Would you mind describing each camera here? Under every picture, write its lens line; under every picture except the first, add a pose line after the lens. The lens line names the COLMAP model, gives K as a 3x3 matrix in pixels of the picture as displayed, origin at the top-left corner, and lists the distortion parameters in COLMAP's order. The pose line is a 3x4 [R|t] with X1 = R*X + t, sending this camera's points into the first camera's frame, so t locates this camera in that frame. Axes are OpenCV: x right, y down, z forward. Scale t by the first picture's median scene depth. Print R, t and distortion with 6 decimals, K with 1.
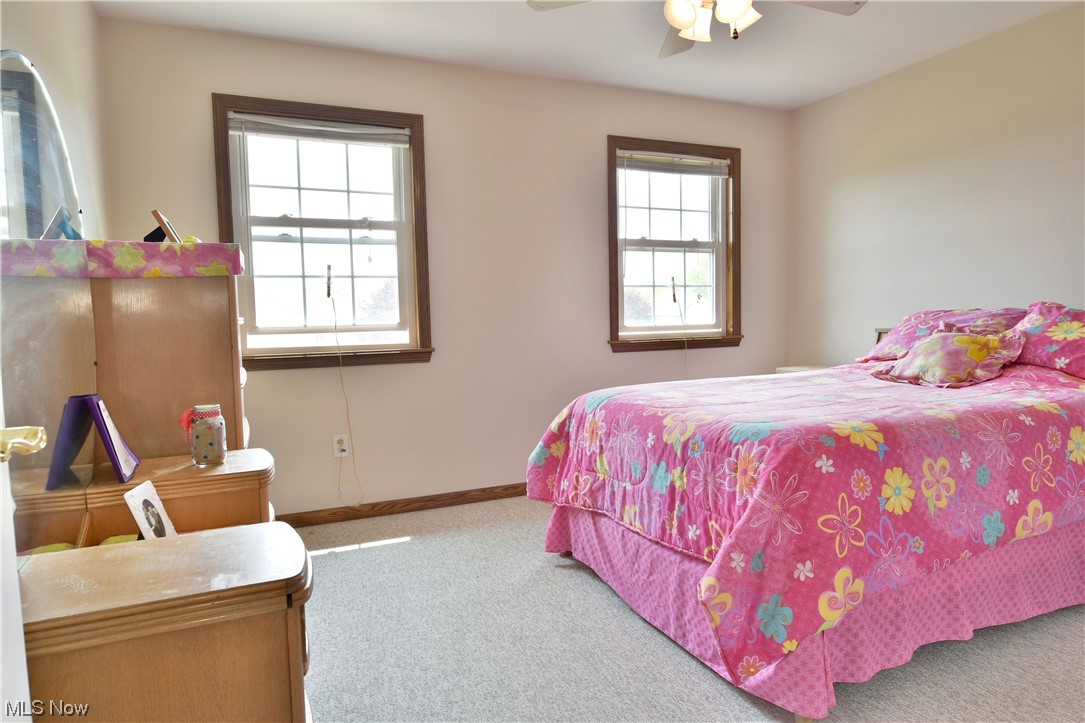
lens RADIAL K [[659.8, 0, 541.5], [0, 659.8, 363.8], [0, 0, 1]] dist [-0.015386, -0.005406]
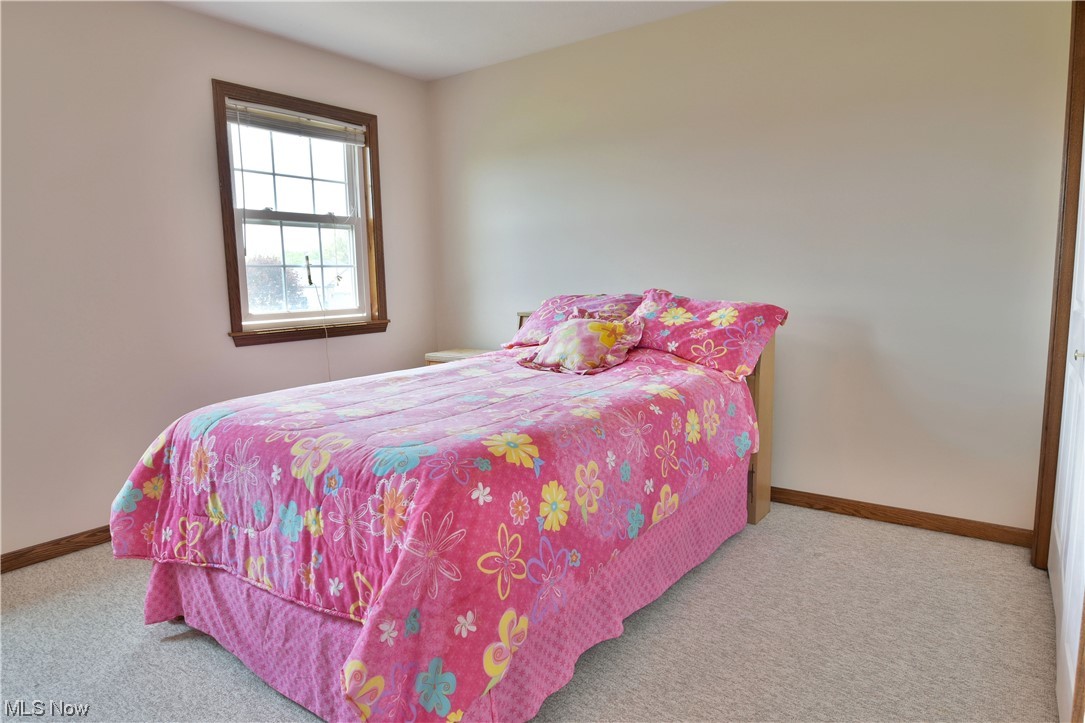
lens RADIAL K [[659.8, 0, 546.3], [0, 659.8, 363.0], [0, 0, 1]] dist [-0.015386, -0.005406]
pose [[0.865978, -0.059544, 0.496525, 0.058820], [0.037317, 0.997812, 0.054577, -0.046206], [-0.498689, -0.028734, 0.866305, 0.147779]]
